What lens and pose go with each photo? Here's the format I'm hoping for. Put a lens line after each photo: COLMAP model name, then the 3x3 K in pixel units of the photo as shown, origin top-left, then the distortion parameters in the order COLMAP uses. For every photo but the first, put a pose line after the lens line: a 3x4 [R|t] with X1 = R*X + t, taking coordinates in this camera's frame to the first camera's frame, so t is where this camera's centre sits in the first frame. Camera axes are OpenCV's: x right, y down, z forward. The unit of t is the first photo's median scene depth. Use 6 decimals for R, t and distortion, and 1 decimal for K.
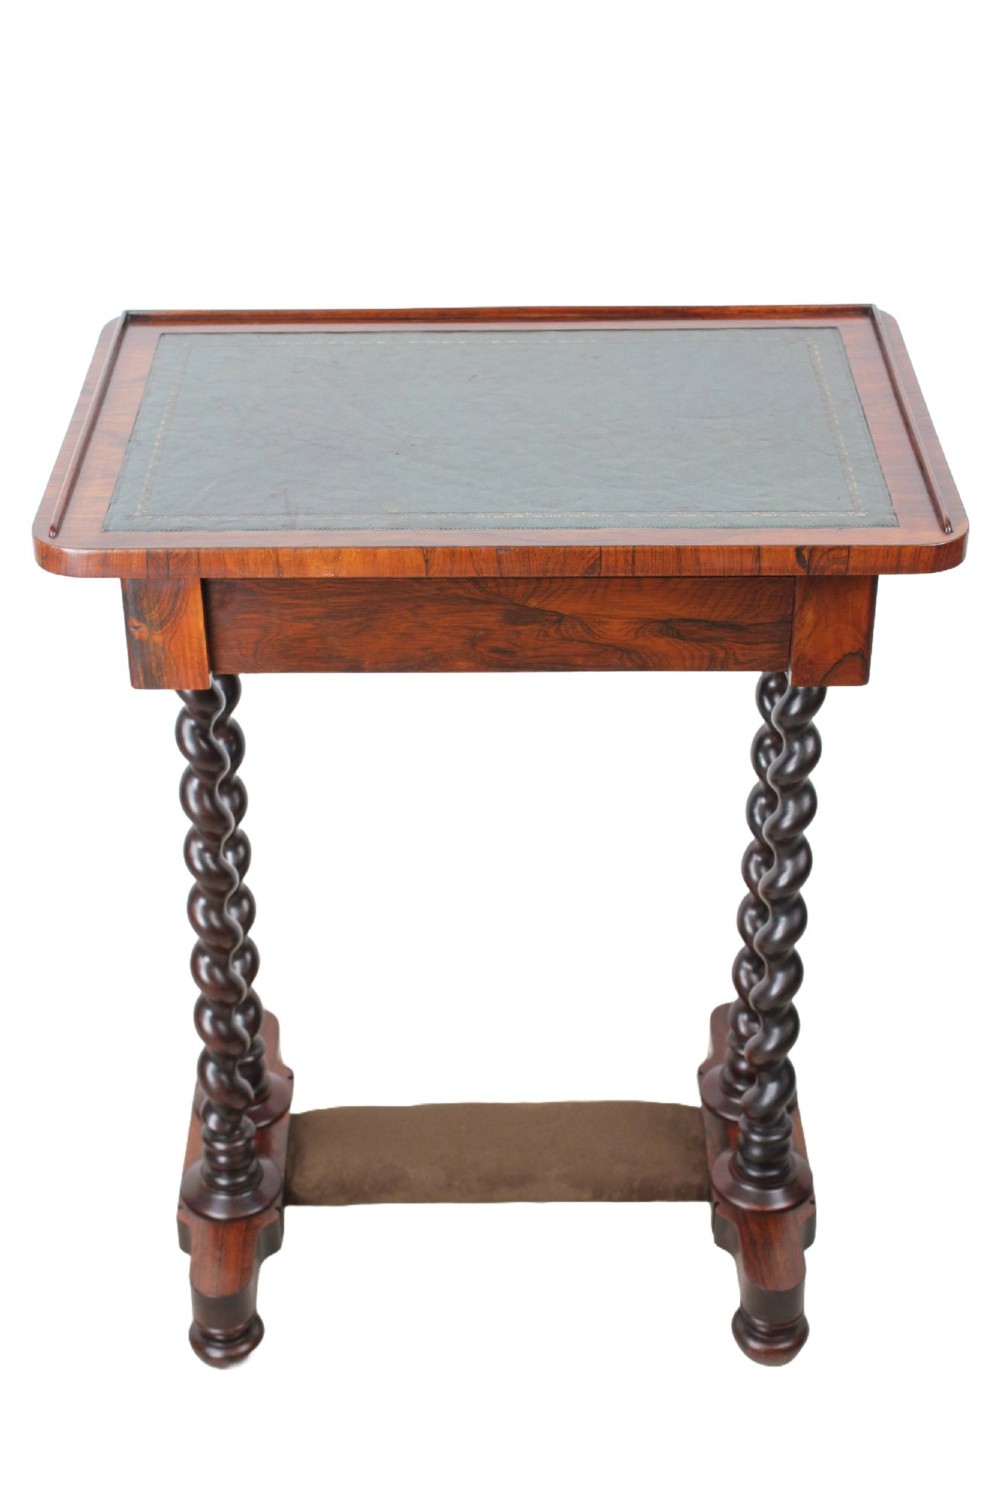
lens RADIAL K [[2511.3, 0, 500.0], [0, 2511.3, 750.0], [0, 0, 1]] dist [-0.230827, 0.039630]
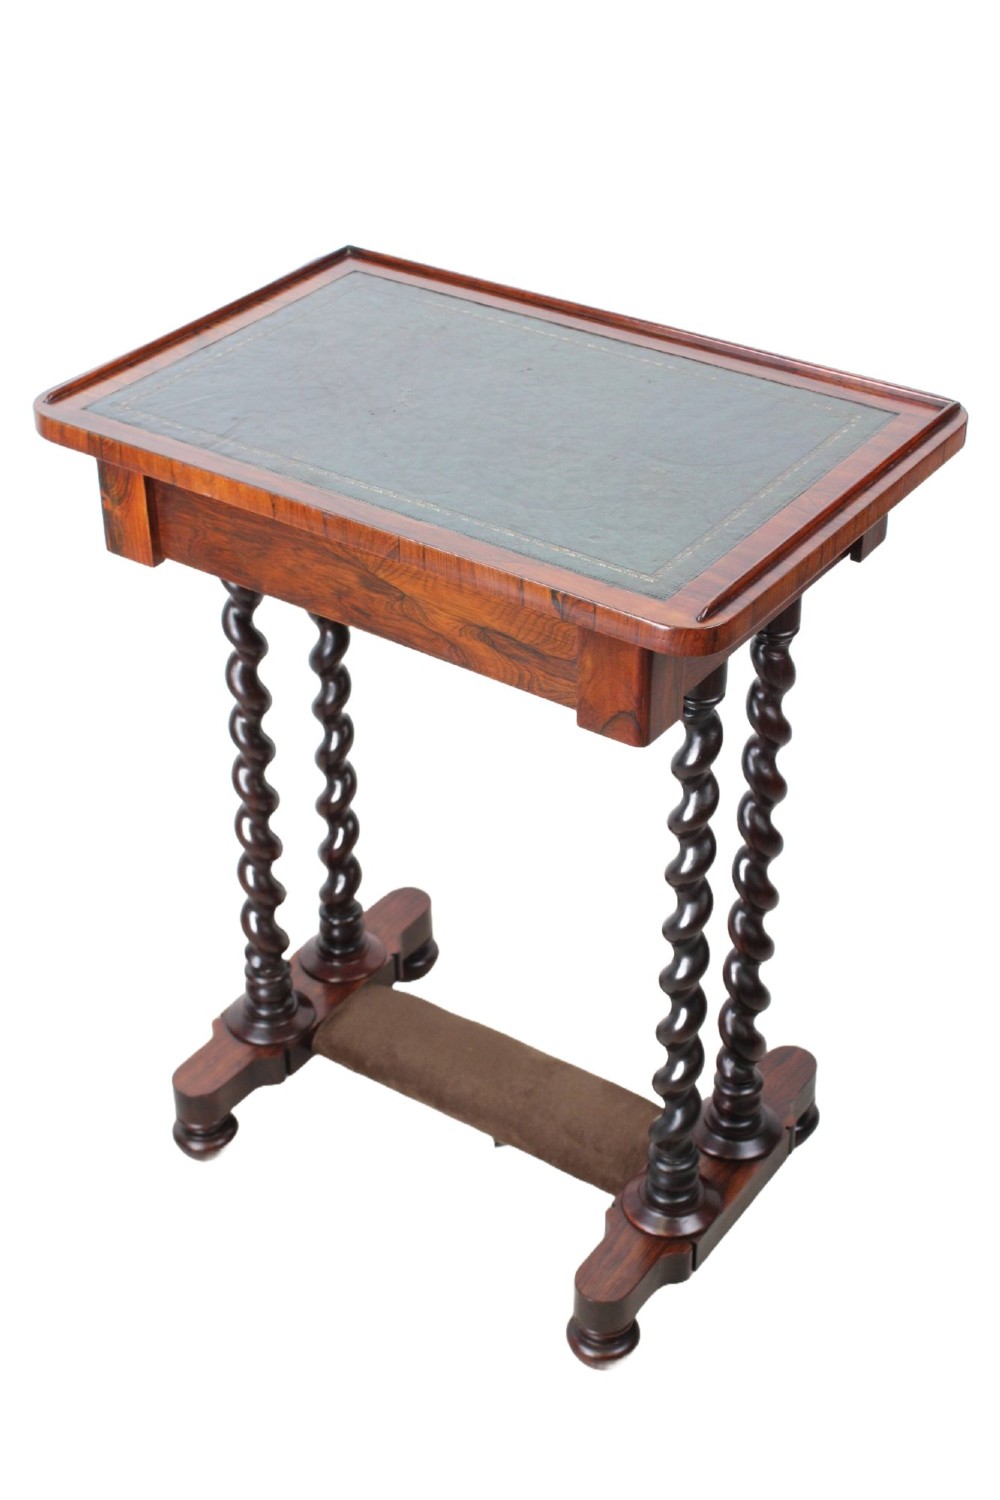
lens RADIAL K [[2205.3, 0, 500.0], [0, 2205.3, 750.0], [0, 0, 1]] dist [-0.132736, 0.006677]
pose [[0.818282, 0.321510, -0.476493, 0.522035], [-0.302843, 0.945703, 0.118033, -0.113248], [0.488569, 0.047719, 0.871219, 0.209076]]
